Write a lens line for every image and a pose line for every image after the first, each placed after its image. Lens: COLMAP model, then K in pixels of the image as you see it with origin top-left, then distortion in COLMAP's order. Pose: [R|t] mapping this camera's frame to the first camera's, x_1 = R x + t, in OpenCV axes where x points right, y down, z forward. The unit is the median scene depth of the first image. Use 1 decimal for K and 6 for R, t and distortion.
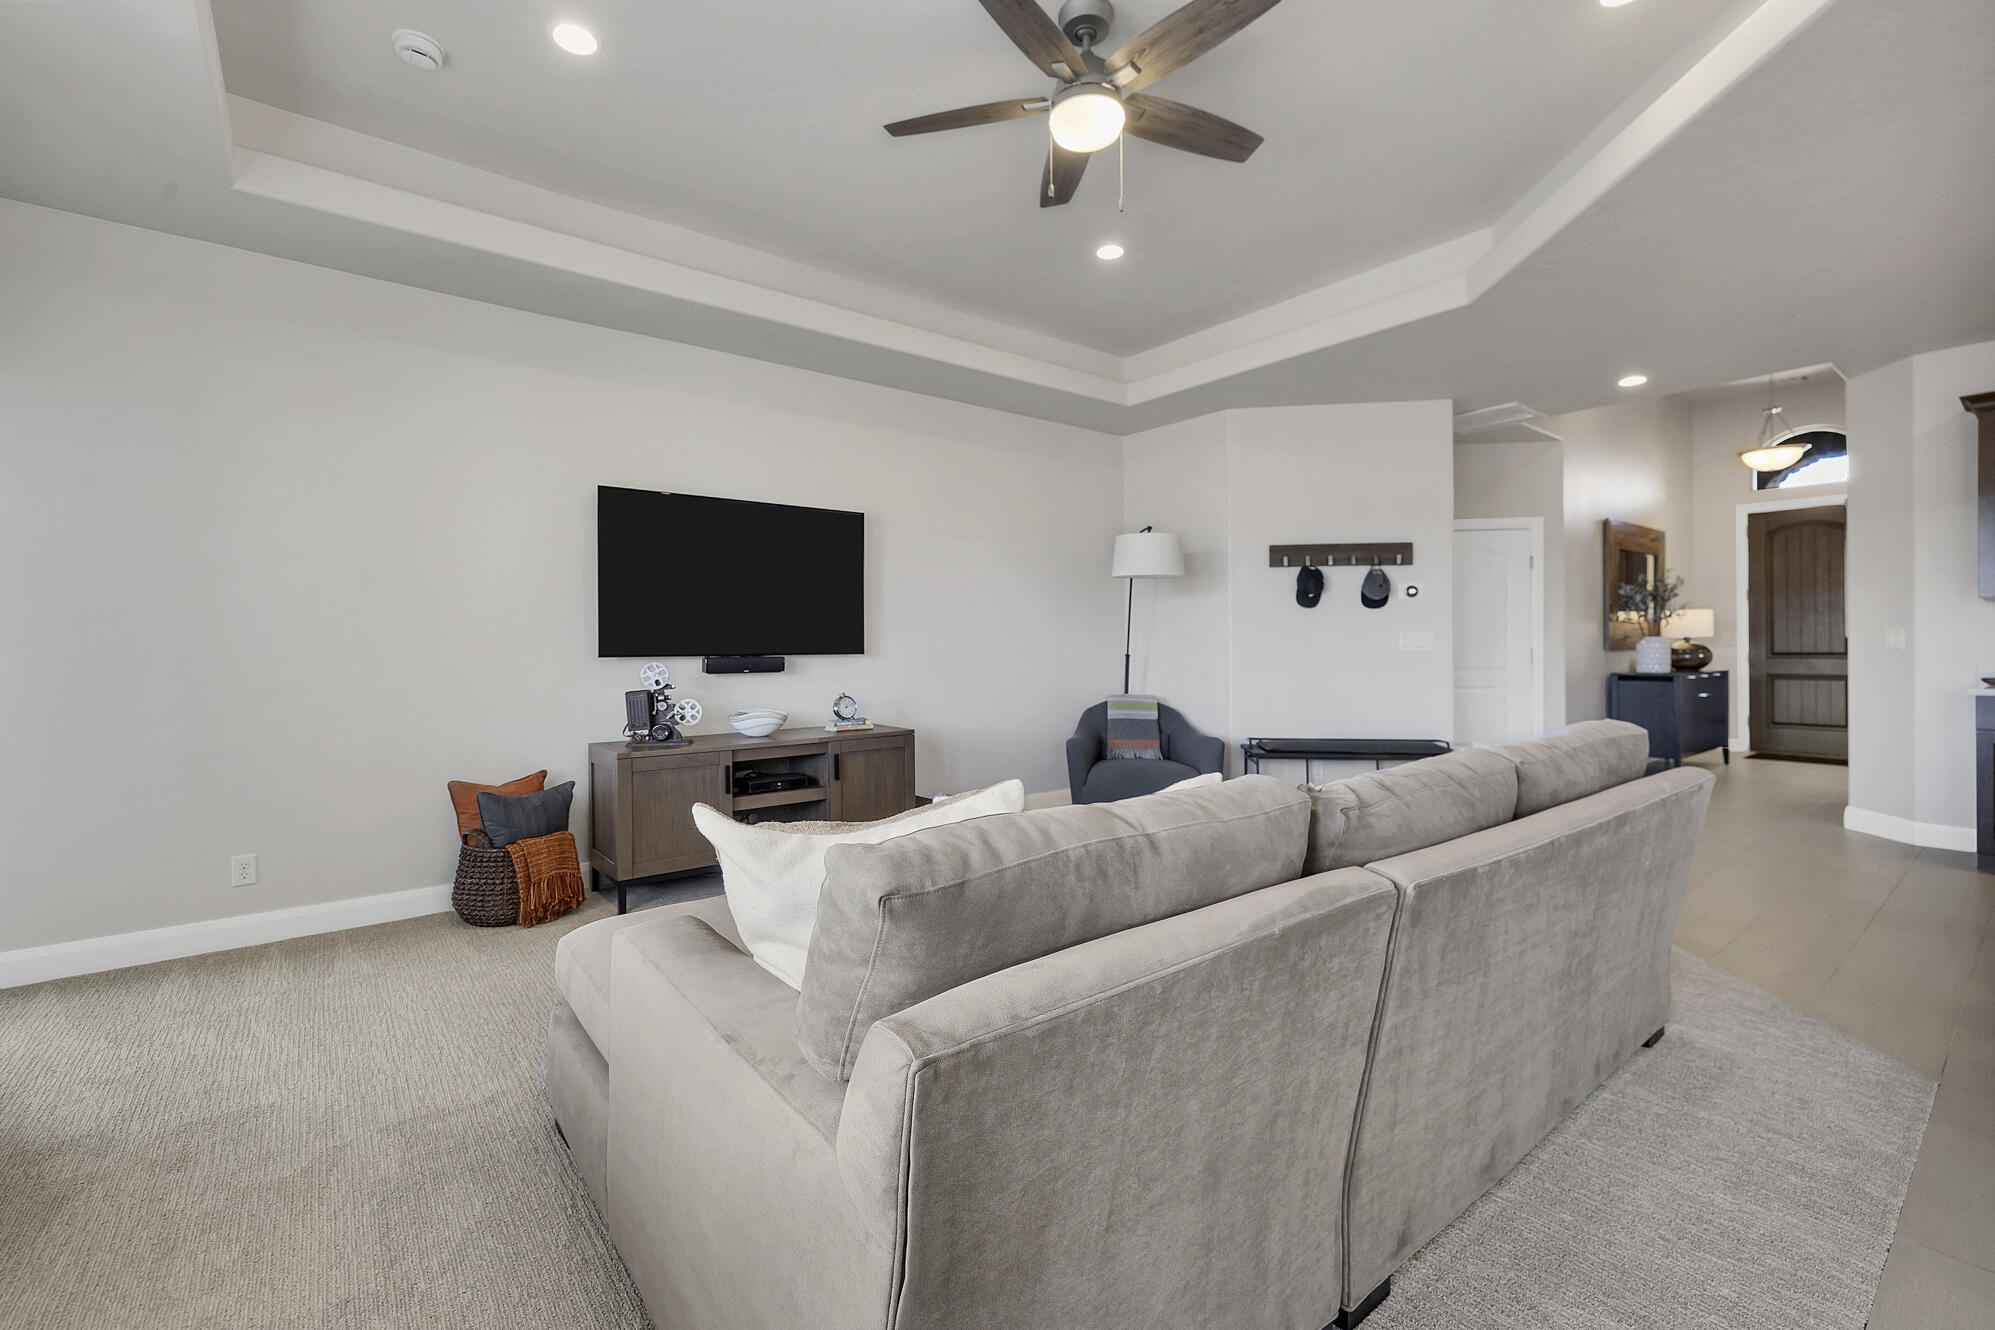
lens RADIAL K [[852.2, 0, 1008.8], [0, 852.2, 653.8], [0, 0, 1]] dist [-0.001952, 0.000154]
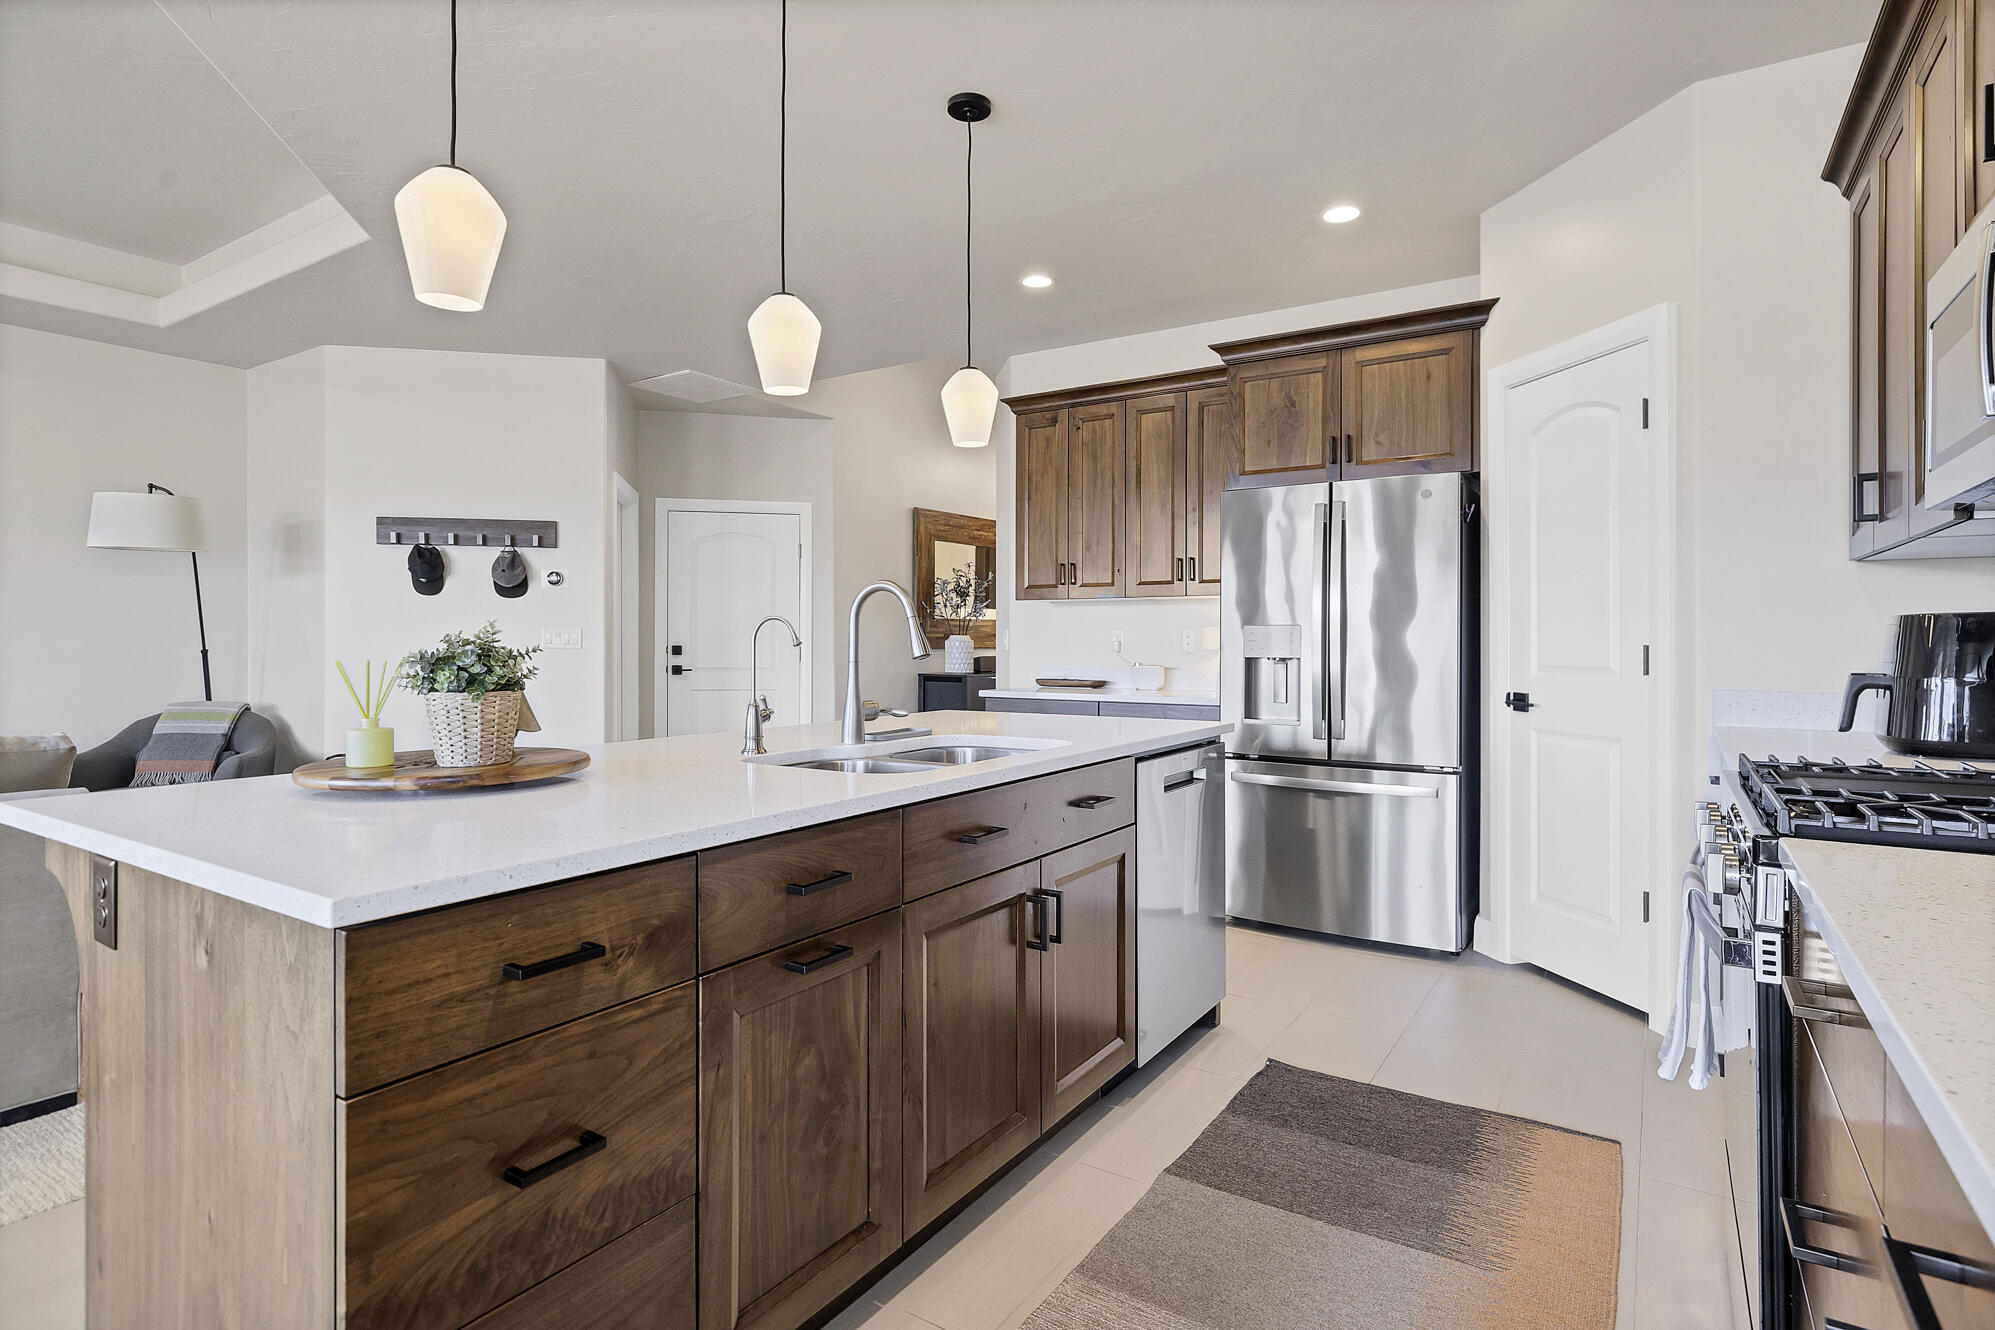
lens RADIAL K [[1013.1, 0, 990.2], [0, 1013.1, 646.0], [0, 0, 1]] dist [-0.005118, 0.001220]
pose [[0.954083, 0.009343, 0.299397, 0.586407], [-0.008546, 0.999956, -0.003971, -0.005602], [-0.299421, 0.001230, 0.954120, -0.095915]]
